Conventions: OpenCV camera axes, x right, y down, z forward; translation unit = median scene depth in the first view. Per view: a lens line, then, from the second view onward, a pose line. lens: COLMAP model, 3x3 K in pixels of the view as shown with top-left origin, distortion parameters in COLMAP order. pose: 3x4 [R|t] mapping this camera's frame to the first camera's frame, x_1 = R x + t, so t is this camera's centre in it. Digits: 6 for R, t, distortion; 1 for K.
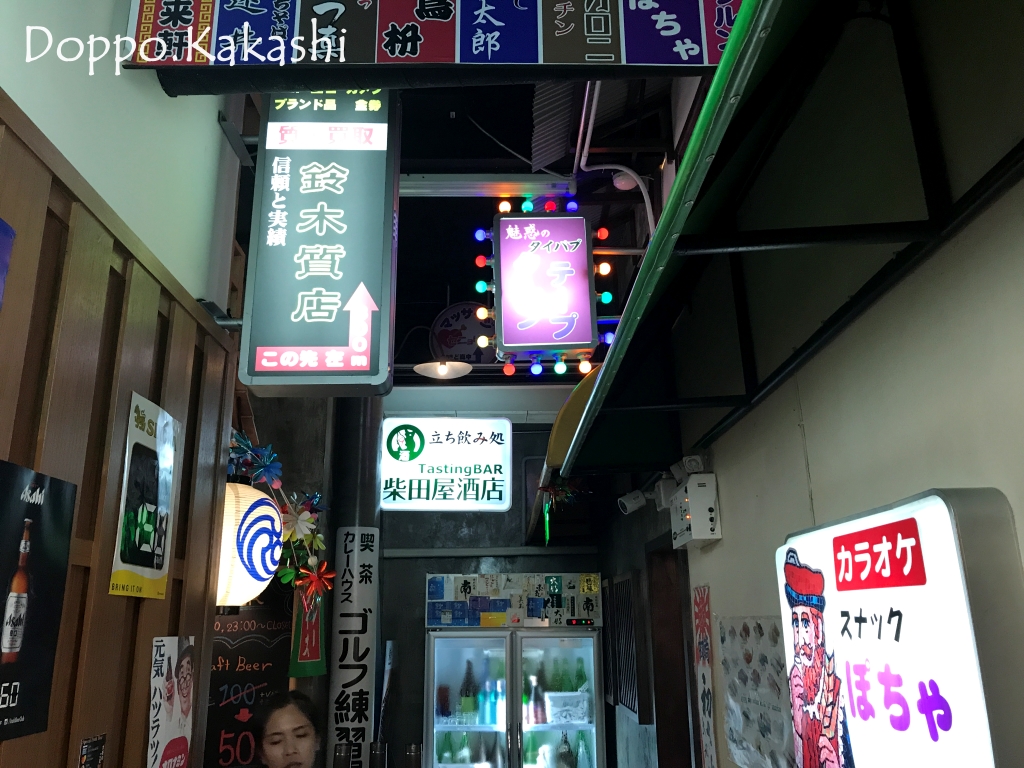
lens RADIAL K [[821.9, 0, 512.5], [0, 821.9, 379.4], [0, 0, 1]] dist [-0.013898, 0.015158]
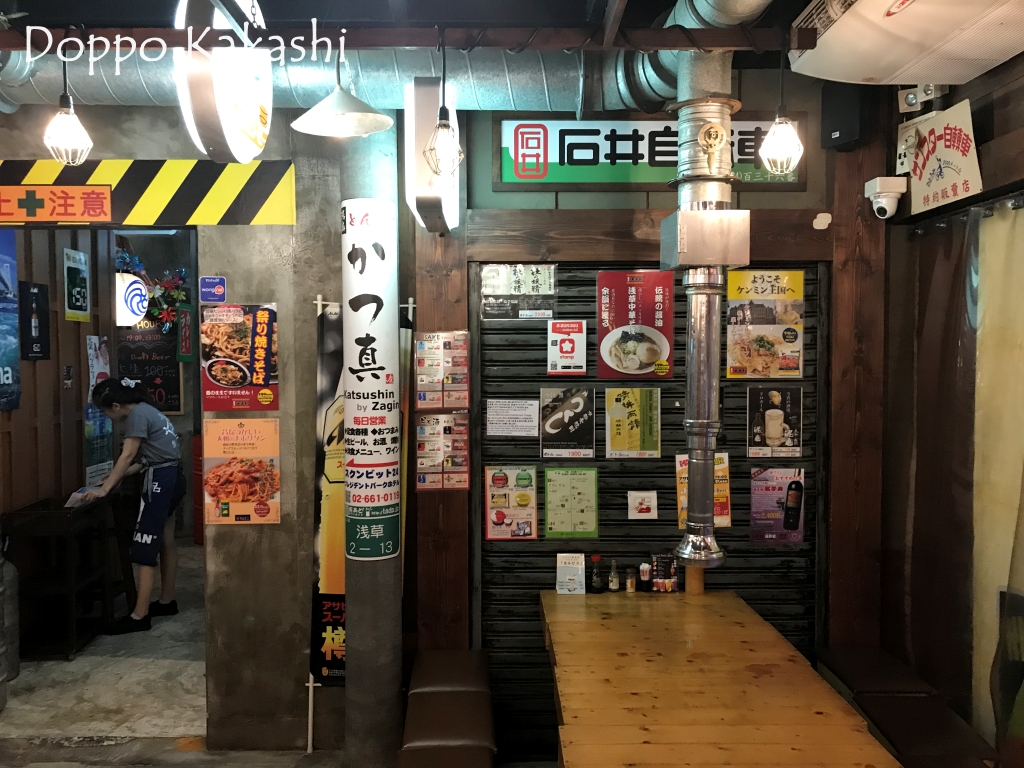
lens RADIAL K [[821.9, 0, 515.8], [0, 821.9, 390.5], [0, 0, 1]] dist [-0.013898, 0.015158]
pose [[0.999882, 0.014827, 0.004051, 0.912717], [-0.015339, 0.945527, 0.325183, -0.392461], [0.000992, -0.325207, 0.945642, -1.524381]]
